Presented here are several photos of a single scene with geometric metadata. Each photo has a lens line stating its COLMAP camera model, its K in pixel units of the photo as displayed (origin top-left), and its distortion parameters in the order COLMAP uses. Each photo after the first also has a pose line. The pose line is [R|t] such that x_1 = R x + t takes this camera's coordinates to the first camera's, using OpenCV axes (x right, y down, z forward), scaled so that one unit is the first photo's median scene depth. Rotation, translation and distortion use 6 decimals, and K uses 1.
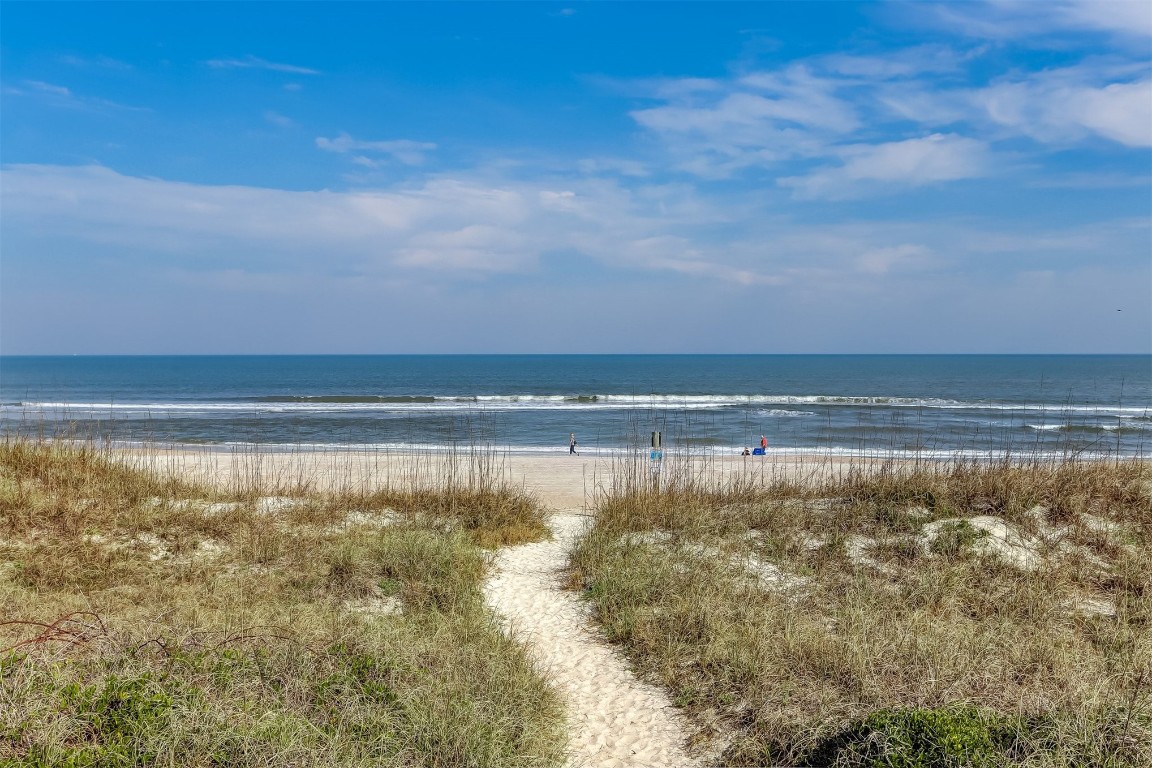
lens RADIAL K [[1344.6, 0, 576.0], [0, 1344.6, 384.0], [0, 0, 1]] dist [0.112268, 0.032070]
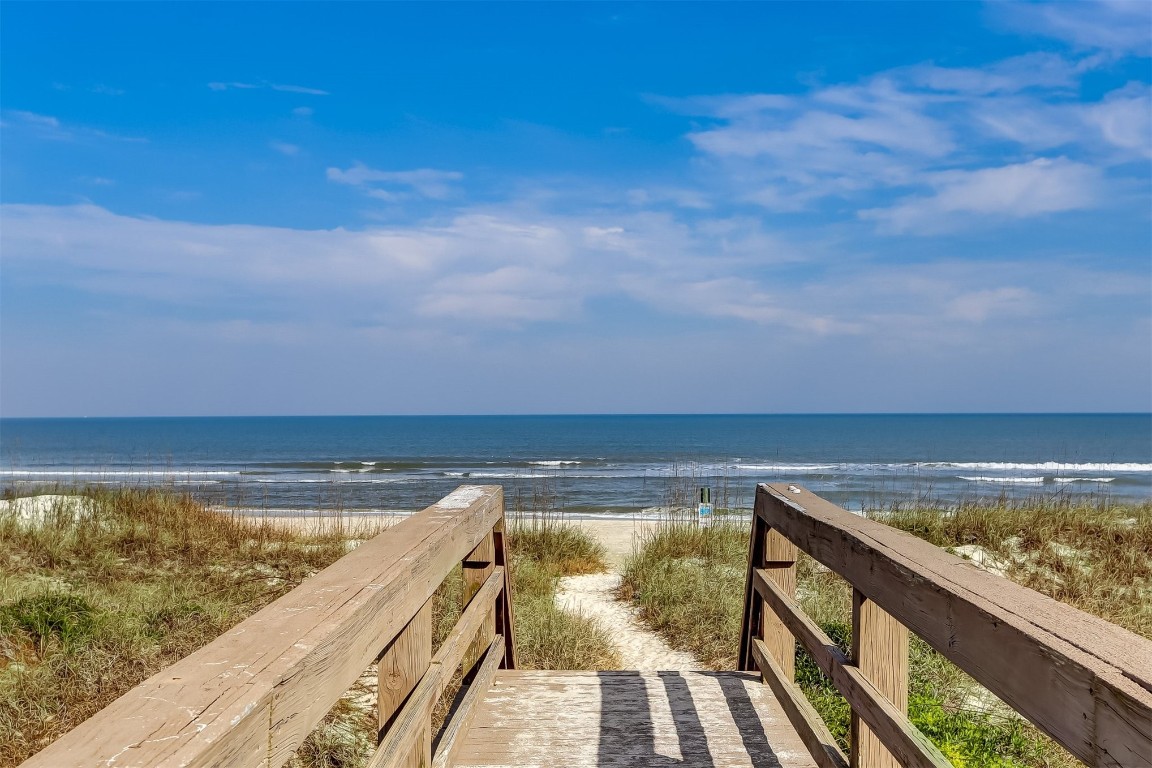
lens RADIAL K [[1547.4, 0, 576.8], [0, 1547.4, 551.3], [0, 0, 1]] dist [0.012611, 0.012213]
pose [[0.999504, -0.000424, -0.031483, -0.000695], [0.002486, 0.997851, 0.065480, 0.007652], [0.031387, -0.065526, 0.997357, -0.213109]]
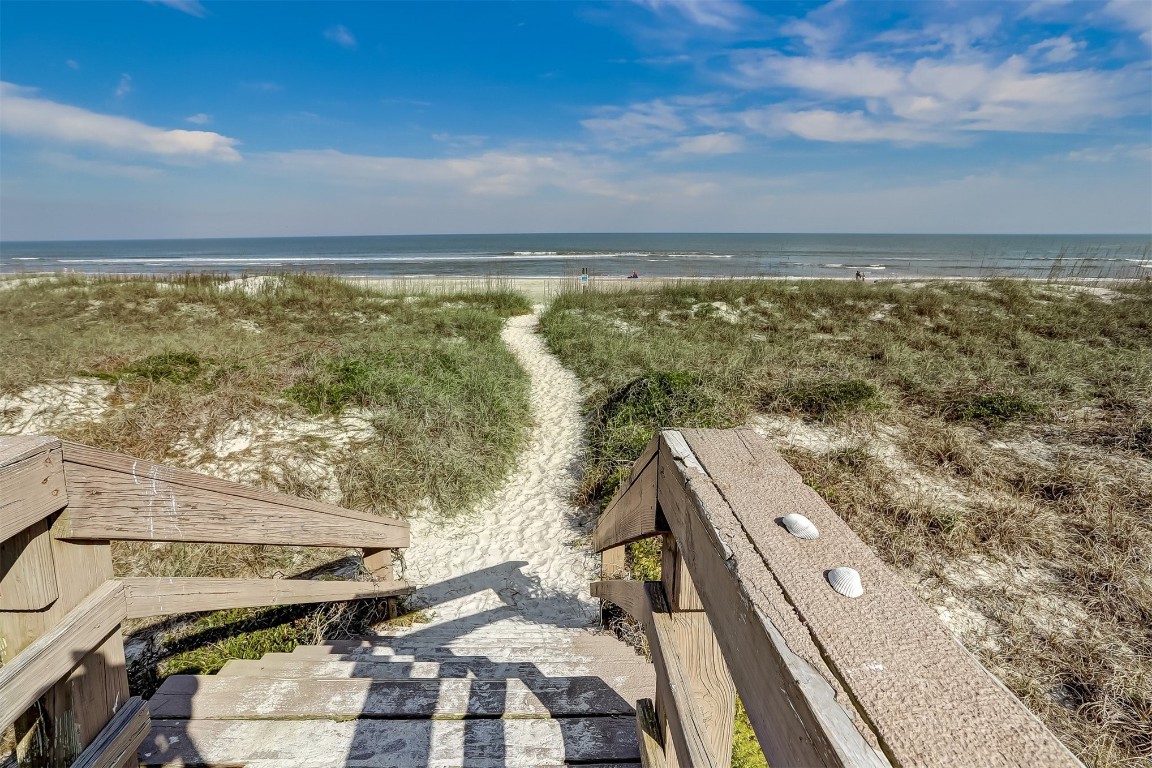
lens RADIAL K [[636.8, 0, 549.5], [0, 636.8, 270.1], [0, 0, 1]] dist [-0.099602, 0.118992]
pose [[0.999968, -0.002388, -0.007575, 0.012309], [0.002637, 0.999449, 0.033074, 0.004307], [0.007492, -0.033093, 0.999424, -0.043096]]
